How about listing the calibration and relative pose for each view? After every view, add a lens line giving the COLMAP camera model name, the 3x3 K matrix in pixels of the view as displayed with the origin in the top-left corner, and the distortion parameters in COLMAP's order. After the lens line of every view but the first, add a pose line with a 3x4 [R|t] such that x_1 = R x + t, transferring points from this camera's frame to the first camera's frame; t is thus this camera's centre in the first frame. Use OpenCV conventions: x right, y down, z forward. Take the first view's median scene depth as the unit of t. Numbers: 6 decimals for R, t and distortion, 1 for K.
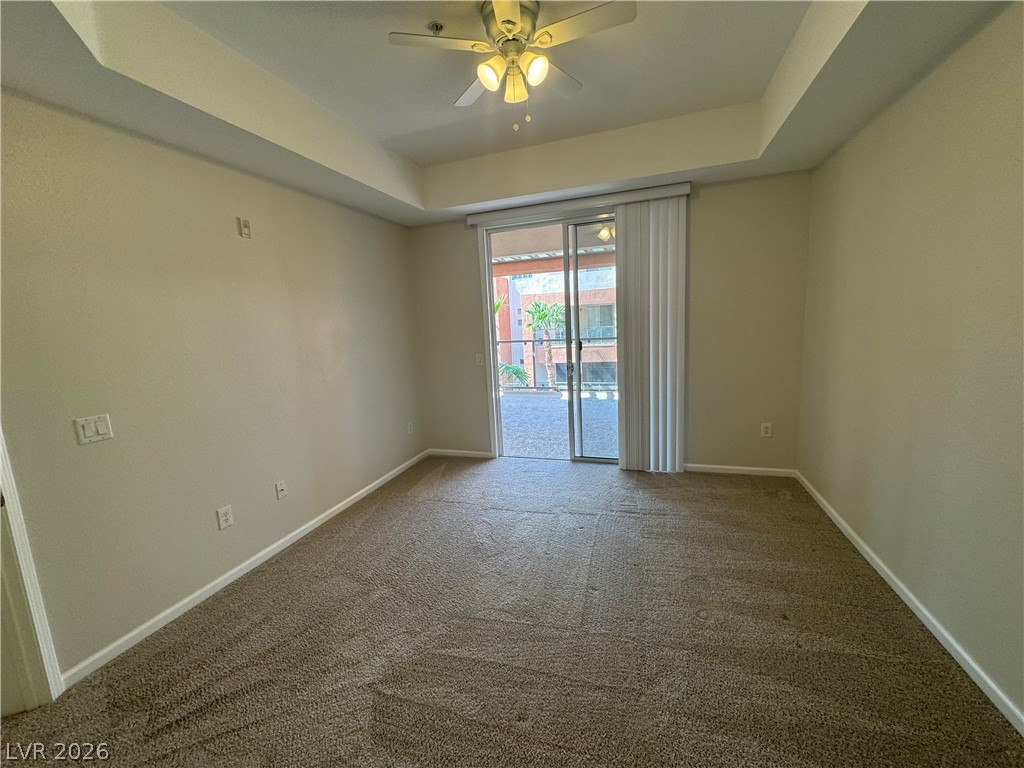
lens RADIAL K [[408.3, 0, 511.8], [0, 408.3, 379.4], [0, 0, 1]] dist [-0.002836, 0.000816]
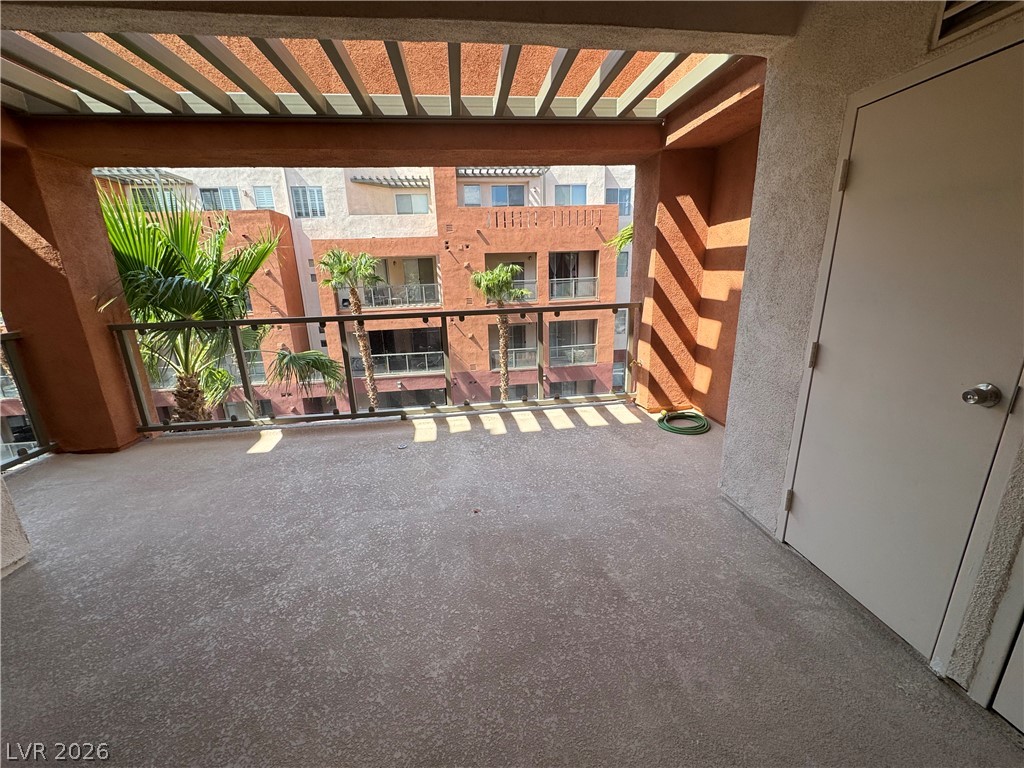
lens RADIAL K [[408.3, 0, 510.5], [0, 408.3, 381.1], [0, 0, 1]] dist [-0.002836, 0.000816]
pose [[0.899047, -0.093729, 0.427702, 0.007430], [0.044877, 0.991400, 0.122928, -0.029361], [-0.435546, -0.091324, 0.895522, 0.166089]]
